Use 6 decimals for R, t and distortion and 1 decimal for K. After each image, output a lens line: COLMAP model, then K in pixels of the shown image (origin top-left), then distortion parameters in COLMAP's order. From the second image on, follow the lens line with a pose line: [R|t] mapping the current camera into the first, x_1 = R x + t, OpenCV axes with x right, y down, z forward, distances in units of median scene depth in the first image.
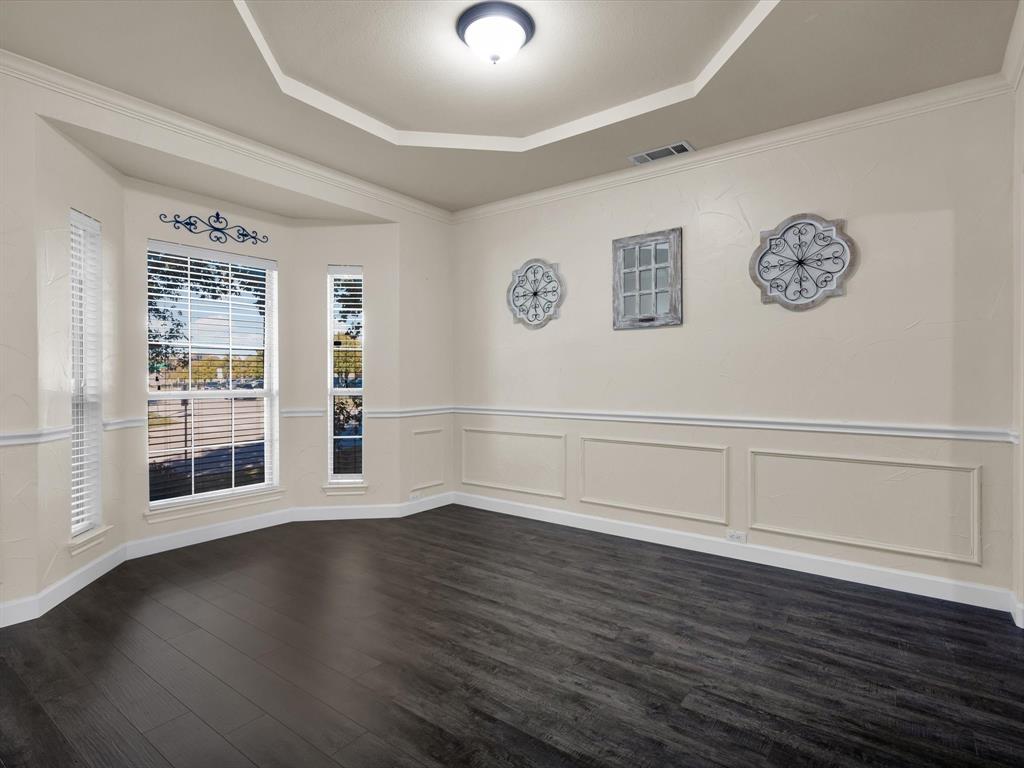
lens RADIAL K [[525.7, 0, 514.5], [0, 525.7, 381.6], [0, 0, 1]] dist [0.000935, 0.002051]
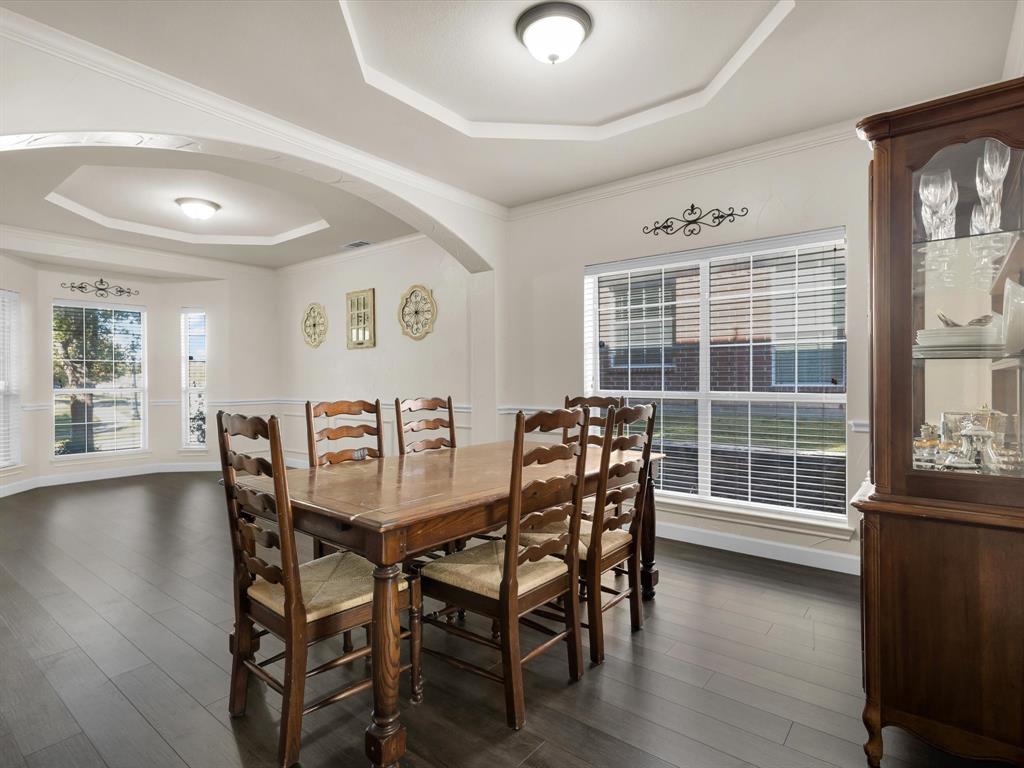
lens RADIAL K [[525.7, 0, 519.1], [0, 525.7, 383.5], [0, 0, 1]] dist [0.000935, 0.002051]
pose [[0.999712, -0.003183, -0.023798, 0.419199], [0.003172, 0.999995, -0.000499, 0.004224], [0.023799, 0.000423, 0.999717, -0.328074]]
